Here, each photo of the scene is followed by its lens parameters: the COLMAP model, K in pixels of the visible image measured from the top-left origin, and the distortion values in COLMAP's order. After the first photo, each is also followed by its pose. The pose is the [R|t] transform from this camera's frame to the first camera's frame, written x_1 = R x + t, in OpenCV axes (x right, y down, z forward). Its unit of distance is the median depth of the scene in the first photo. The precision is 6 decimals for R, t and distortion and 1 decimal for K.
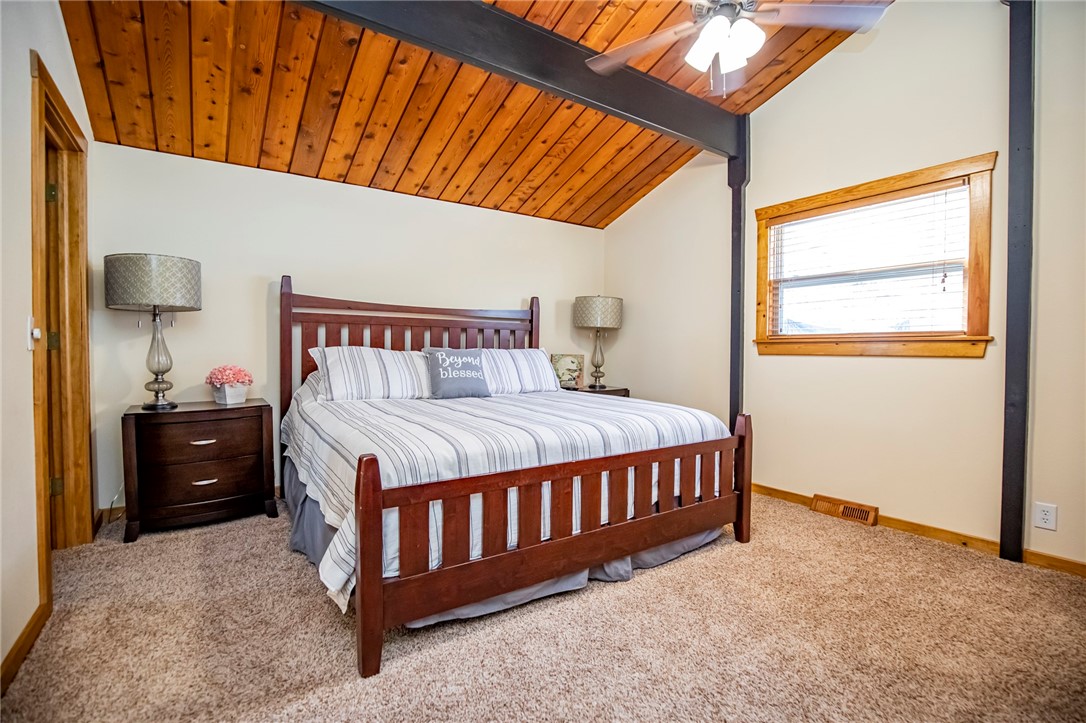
lens RADIAL K [[504.9, 0, 543.0], [0, 504.9, 361.5], [0, 0, 1]] dist [-0.028057, -0.000257]
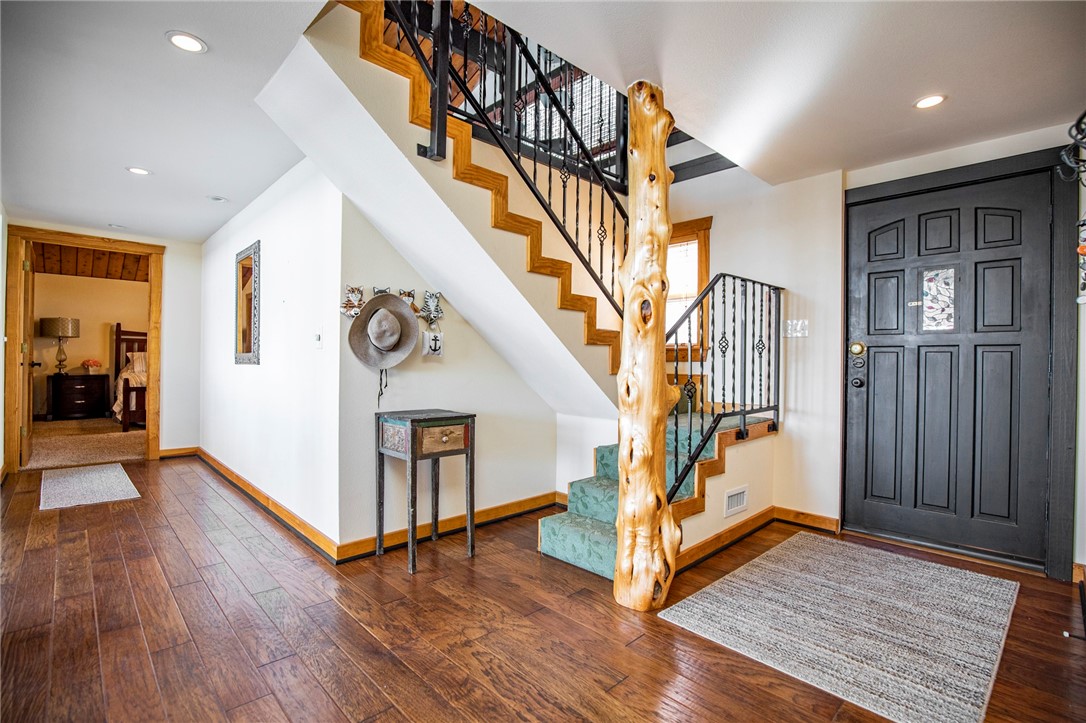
lens RADIAL K [[504.9, 0, 543.0], [0, 504.9, 361.5], [0, 0, 1]] dist [-0.028057, -0.000257]
pose [[0.985063, 0.010848, 0.171851, 1.281641], [-0.007054, 0.999718, -0.022672, 0.064634], [-0.172049, 0.021121, 0.984862, -1.983477]]
